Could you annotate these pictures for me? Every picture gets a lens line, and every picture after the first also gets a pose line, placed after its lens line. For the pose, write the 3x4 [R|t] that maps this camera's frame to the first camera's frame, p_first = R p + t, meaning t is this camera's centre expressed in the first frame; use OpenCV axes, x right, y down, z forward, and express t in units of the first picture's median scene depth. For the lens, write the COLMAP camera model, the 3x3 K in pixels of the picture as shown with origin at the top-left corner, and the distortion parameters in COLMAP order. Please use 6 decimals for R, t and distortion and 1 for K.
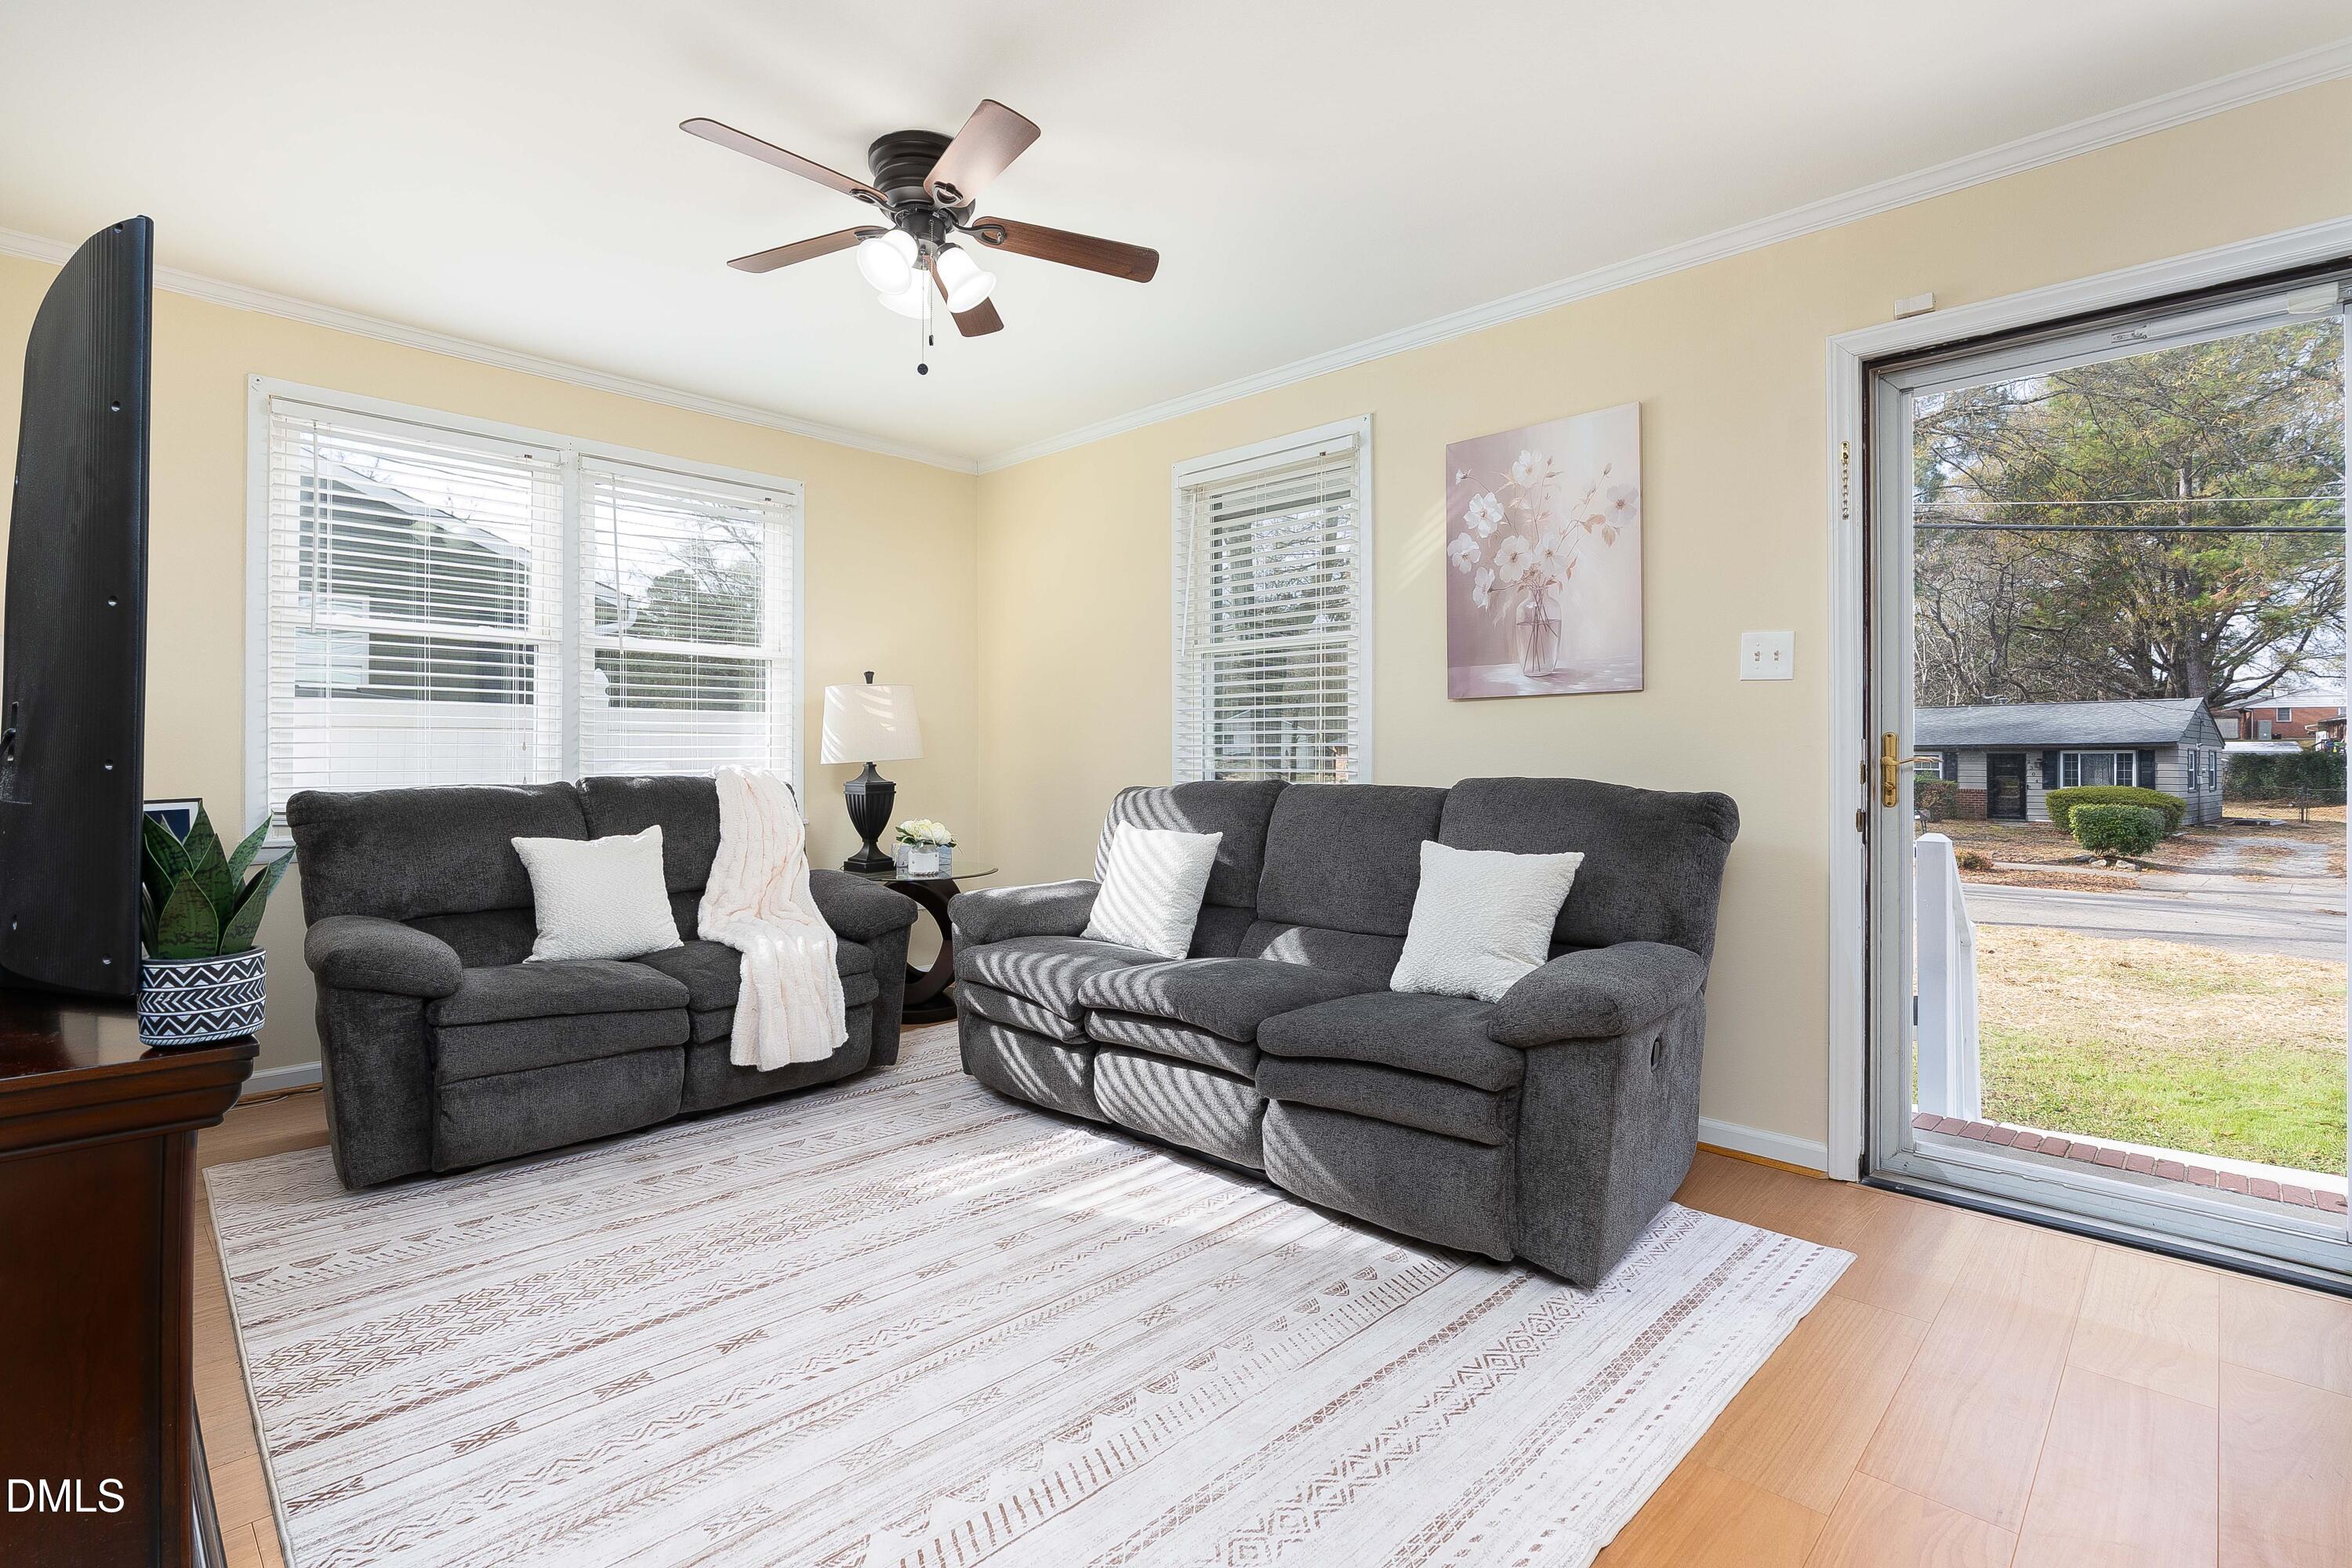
lens RADIAL K [[1091.1, 0, 1167.7], [0, 1091.1, 765.2], [0, 0, 1]] dist [-0.000755, -0.000193]
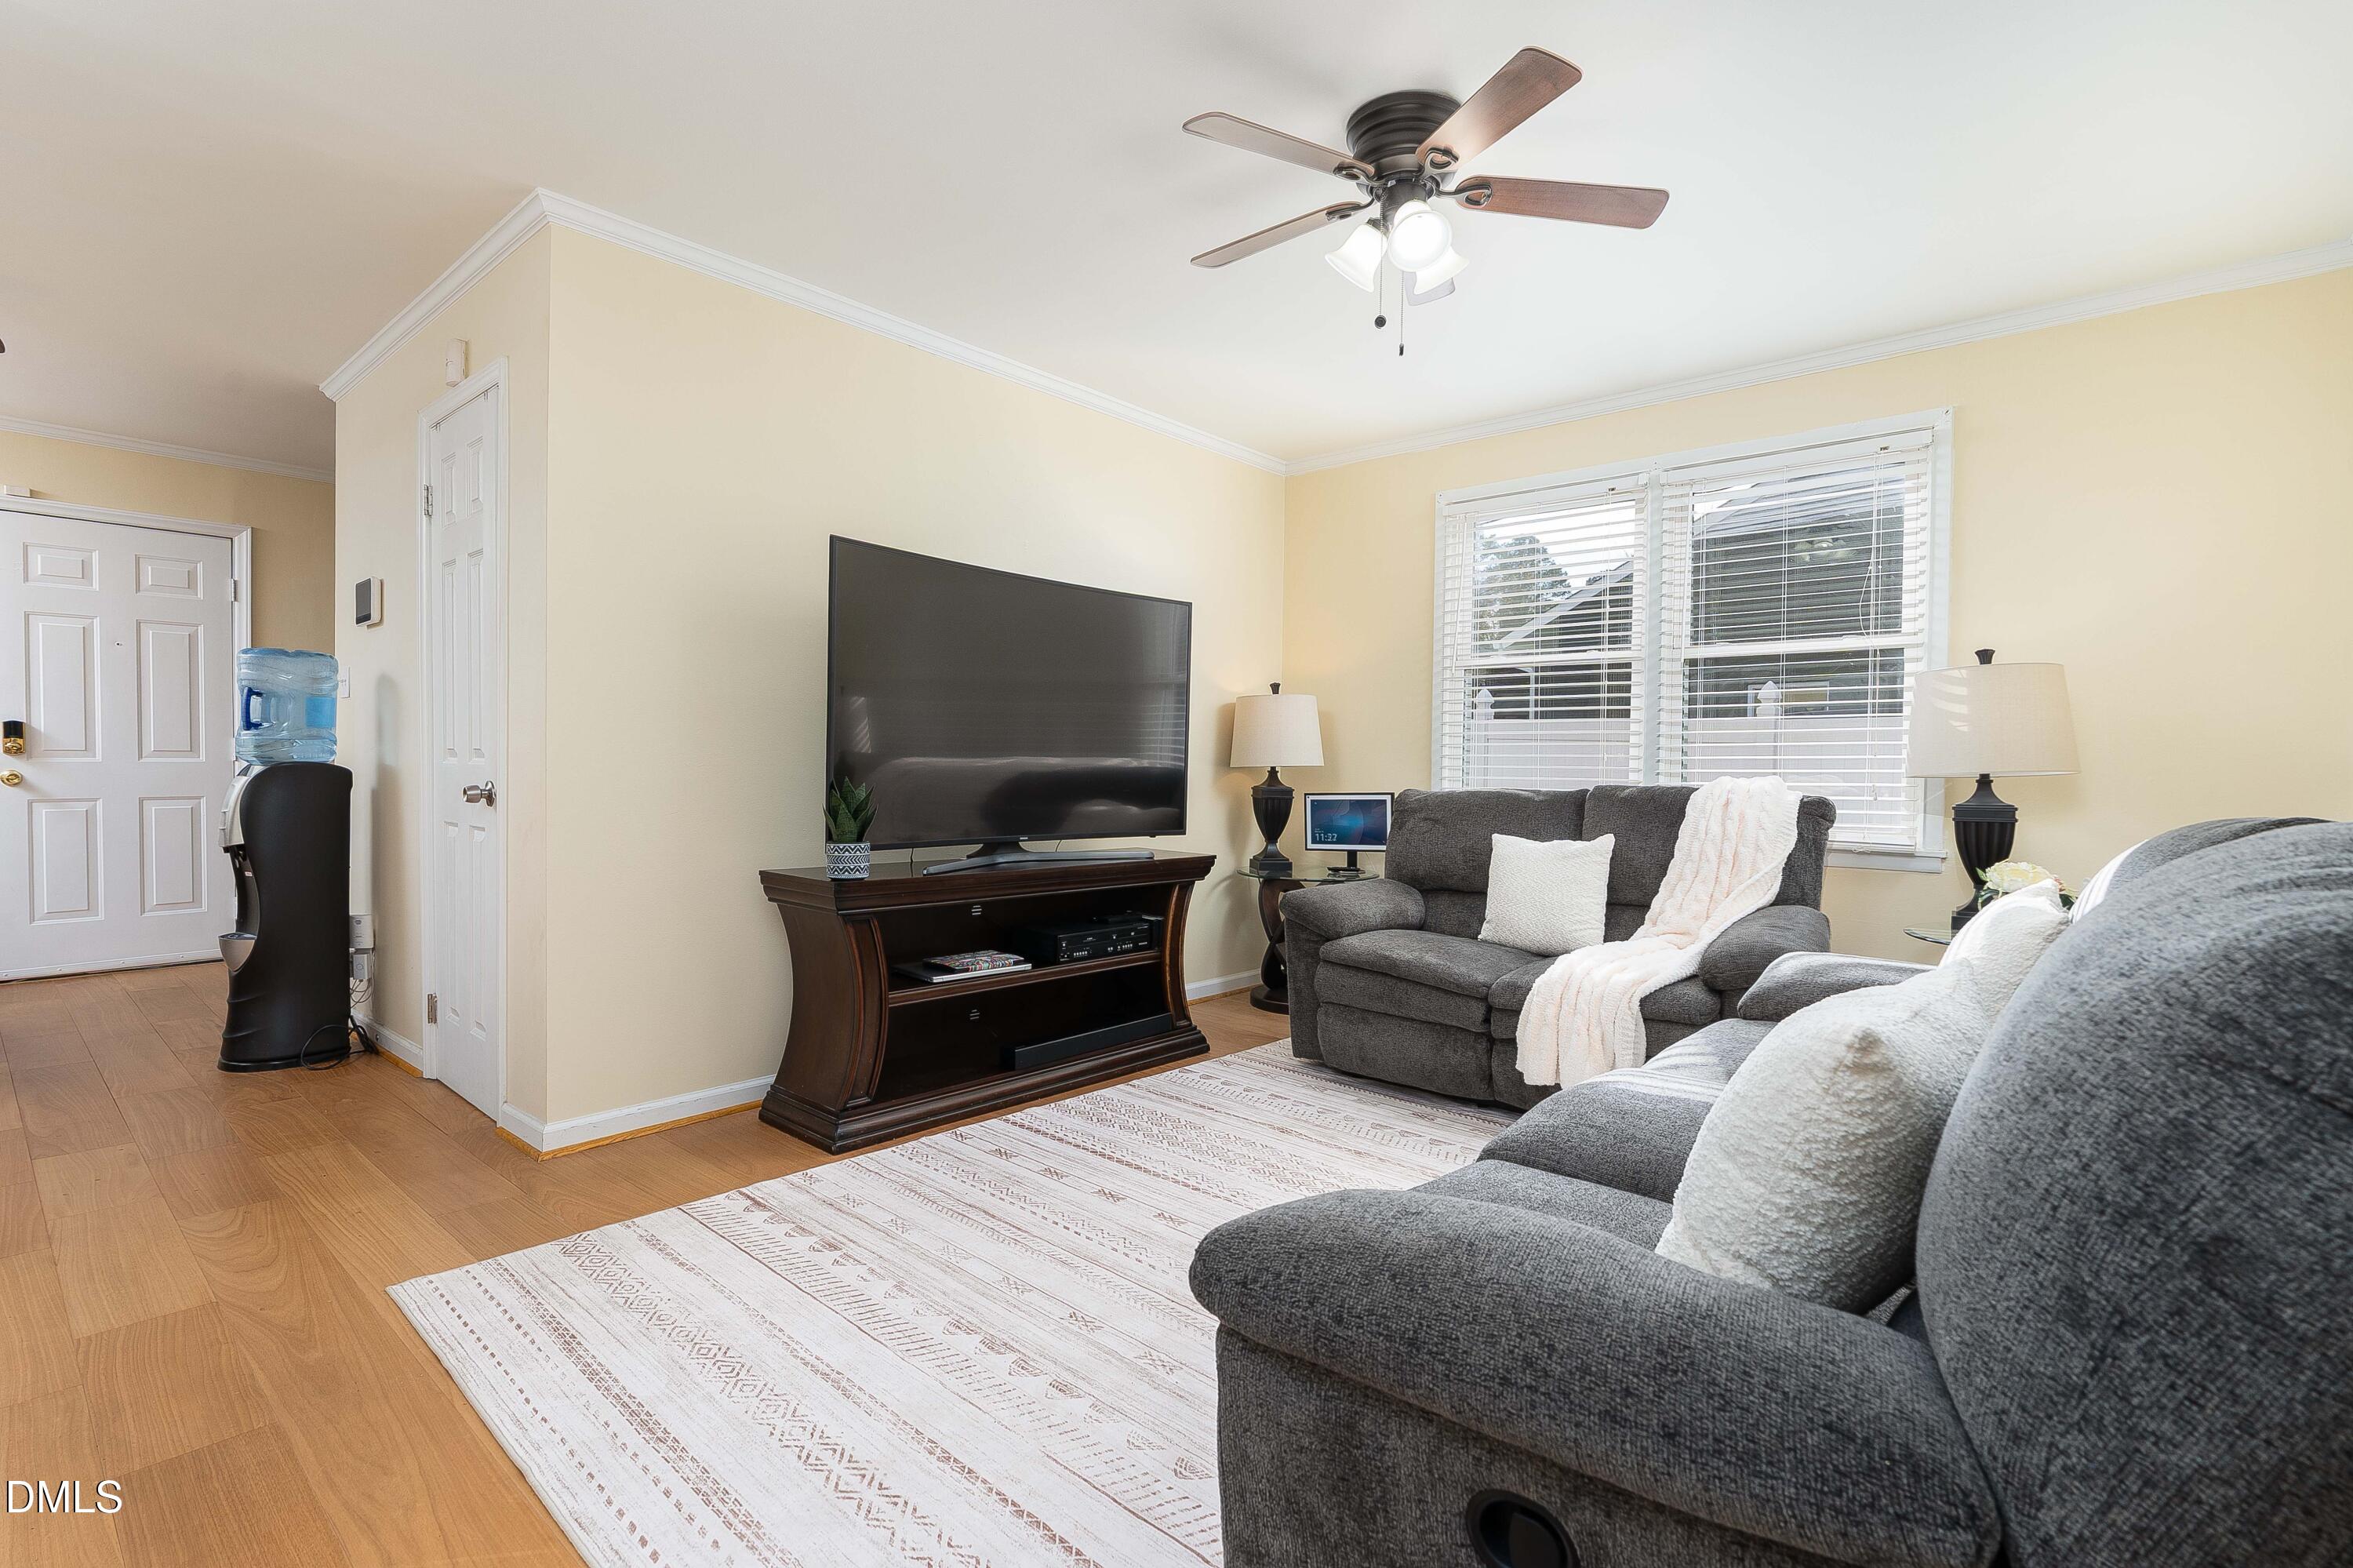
lens RADIAL K [[1091.6, 0, 1169.5], [0, 1091.6, 787.8], [0, 0, 1]] dist [-0.000755, -0.000193]
pose [[0.053973, 0.021131, -0.998319, 0.718201], [-0.015710, 0.999670, 0.020310, -0.002562], [0.998419, 0.014587, 0.054287, 0.753843]]
